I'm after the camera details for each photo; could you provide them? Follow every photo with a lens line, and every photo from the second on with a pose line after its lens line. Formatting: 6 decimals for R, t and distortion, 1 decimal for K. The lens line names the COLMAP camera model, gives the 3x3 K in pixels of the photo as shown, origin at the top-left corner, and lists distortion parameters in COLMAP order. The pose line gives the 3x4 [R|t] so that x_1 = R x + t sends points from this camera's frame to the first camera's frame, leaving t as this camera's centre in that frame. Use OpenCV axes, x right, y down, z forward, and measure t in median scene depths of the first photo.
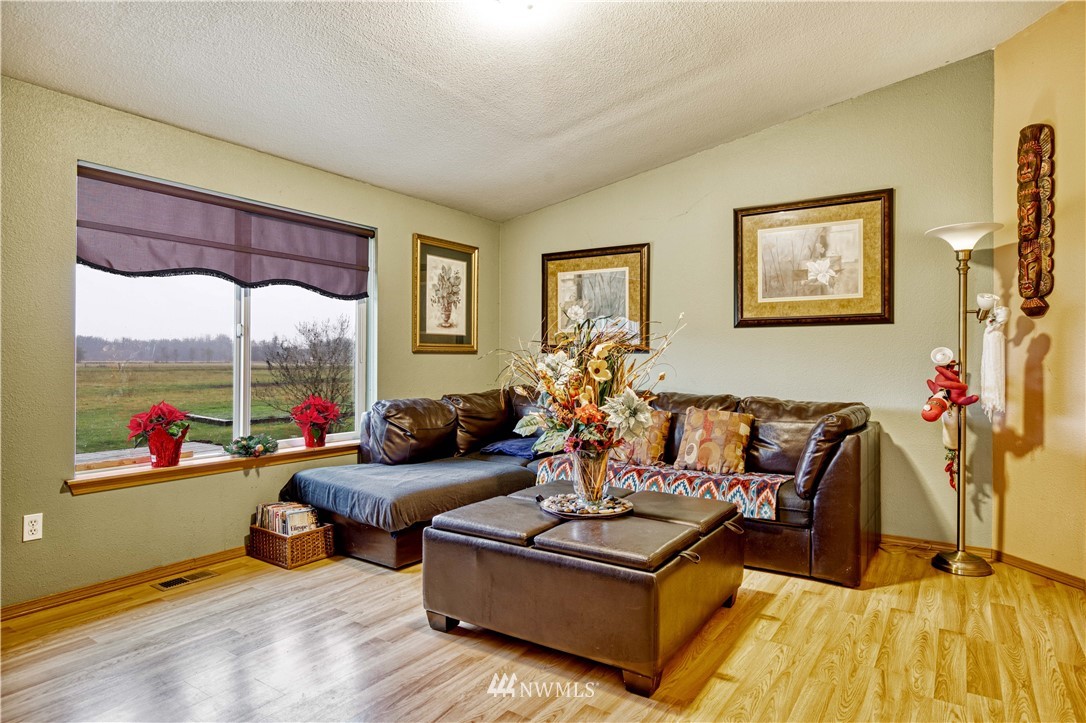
lens RADIAL K [[631.6, 0, 545.5], [0, 631.6, 360.9], [0, 0, 1]] dist [-0.000983, -0.000051]
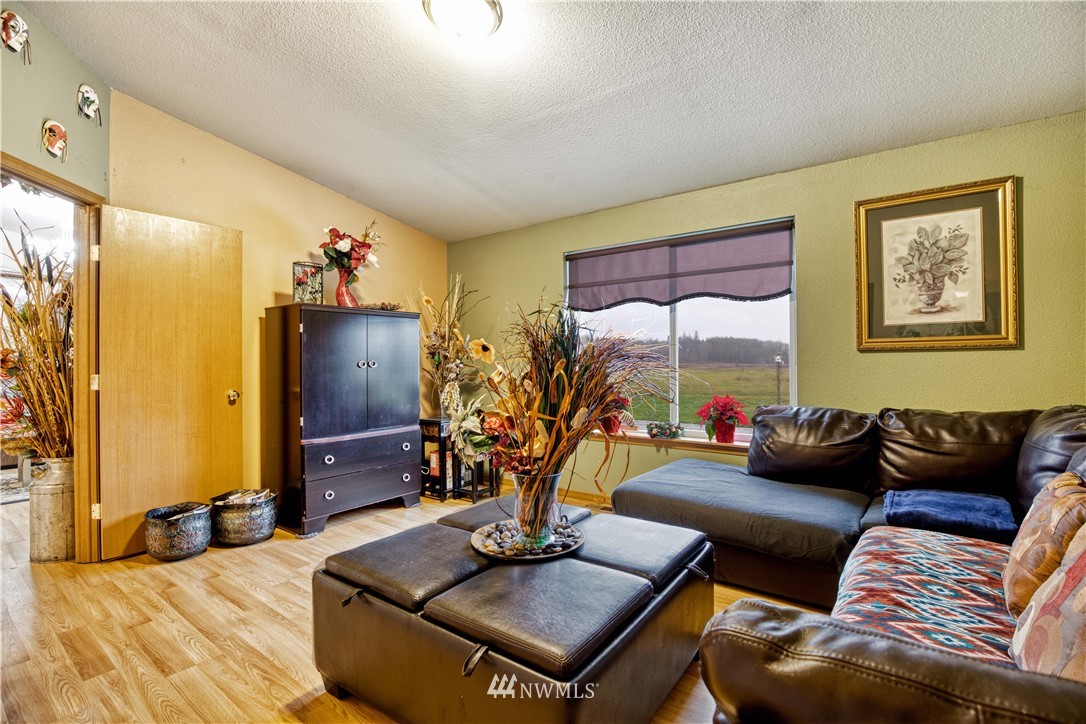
lens RADIAL K [[495.7, 0, 546.6], [0, 495.7, 361.1], [0, 0, 1]] dist [-0.029275, 0.000950]
pose [[-0.037437, -0.008926, -0.999259, 0.487354], [0.006821, 0.999935, -0.009188, 0.003062], [0.999276, -0.007160, -0.037374, 0.722221]]
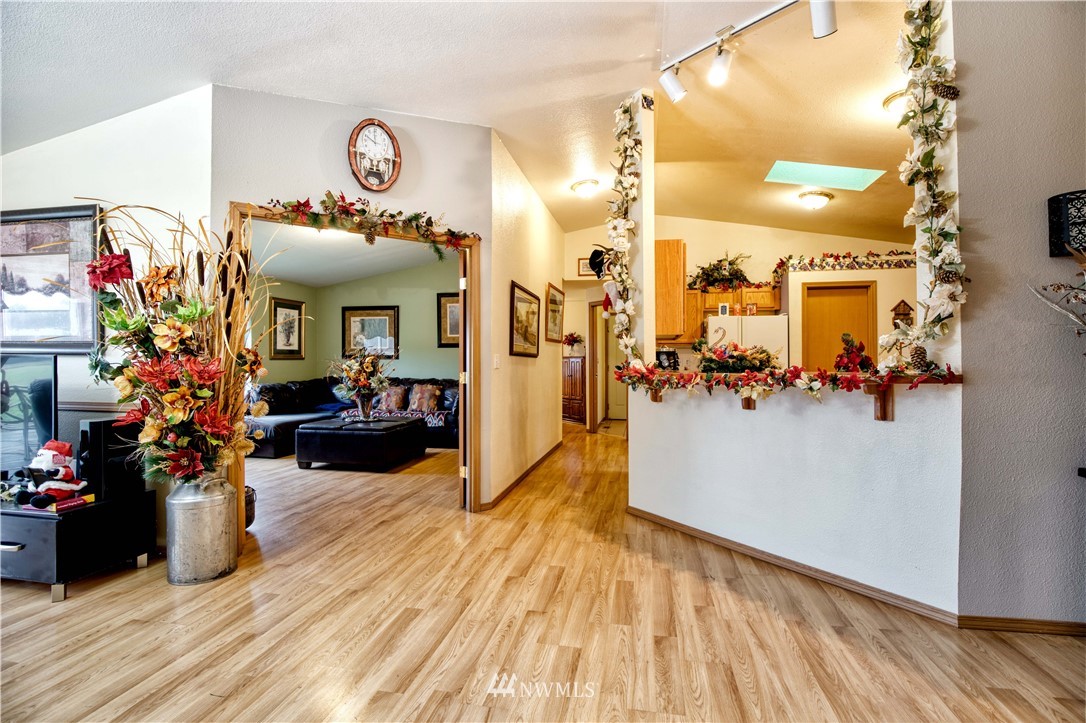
lens RADIAL K [[495.7, 0, 548.6], [0, 495.7, 357.9], [0, 0, 1]] dist [-0.029275, 0.000950]
pose [[0.920594, -0.002973, 0.390509, -0.017218], [0.006001, 0.999961, -0.006535, -0.003852], [-0.390474, 0.008359, 0.920576, -0.780766]]
